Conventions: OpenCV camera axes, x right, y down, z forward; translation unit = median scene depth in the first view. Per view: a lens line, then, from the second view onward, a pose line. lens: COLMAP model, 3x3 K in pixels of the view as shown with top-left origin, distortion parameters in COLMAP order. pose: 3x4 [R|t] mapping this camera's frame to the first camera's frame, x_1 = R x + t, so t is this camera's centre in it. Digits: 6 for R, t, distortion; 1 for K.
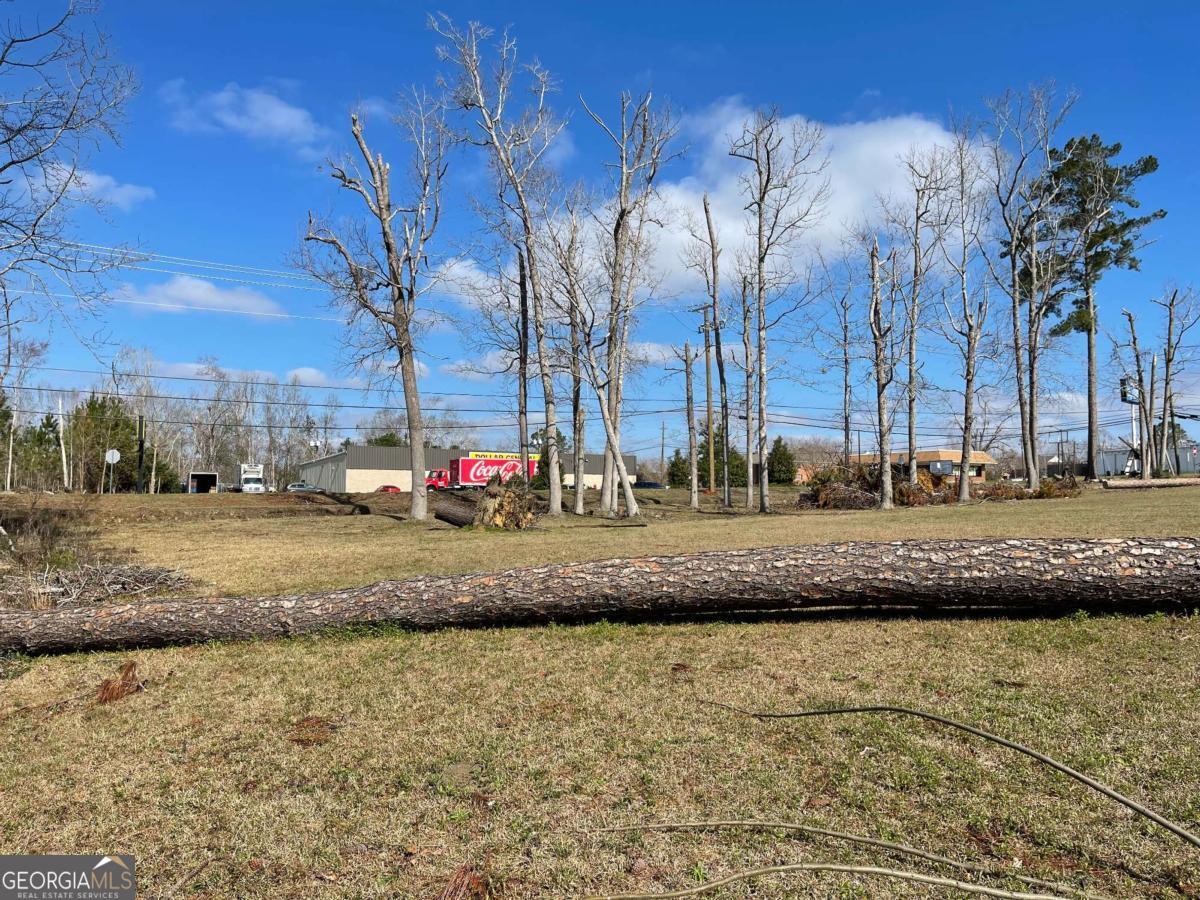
lens RADIAL K [[893.5, 0, 583.5], [0, 893.5, 449.7], [0, 0, 1]] dist [0.060613, -0.084926]
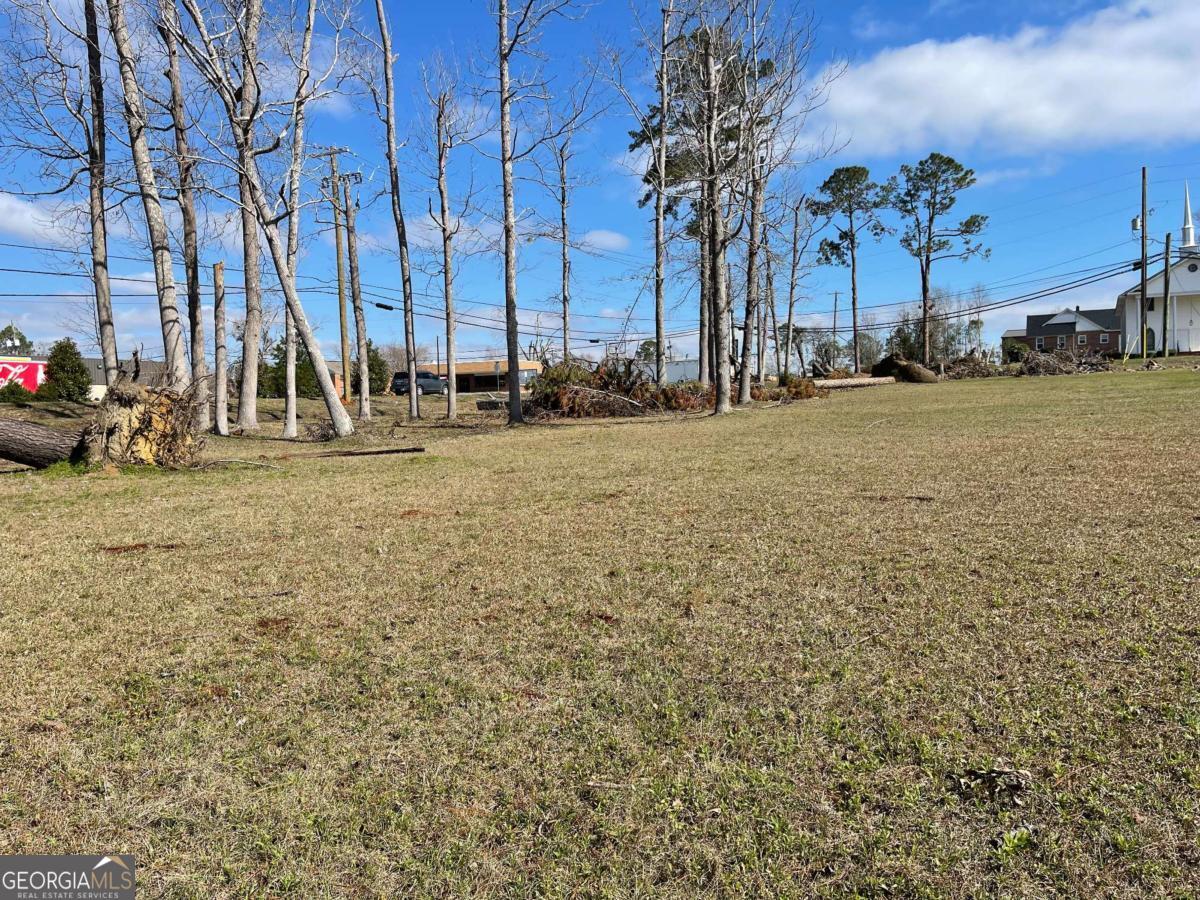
lens RADIAL K [[893.5, 0, 590.3], [0, 893.5, 441.1], [0, 0, 1]] dist [0.060613, -0.084926]
pose [[0.860603, -0.036622, 0.507958, -0.111666], [-0.007280, 0.996425, 0.084173, 0.024255], [-0.509224, -0.076137, 0.857260, 0.366606]]
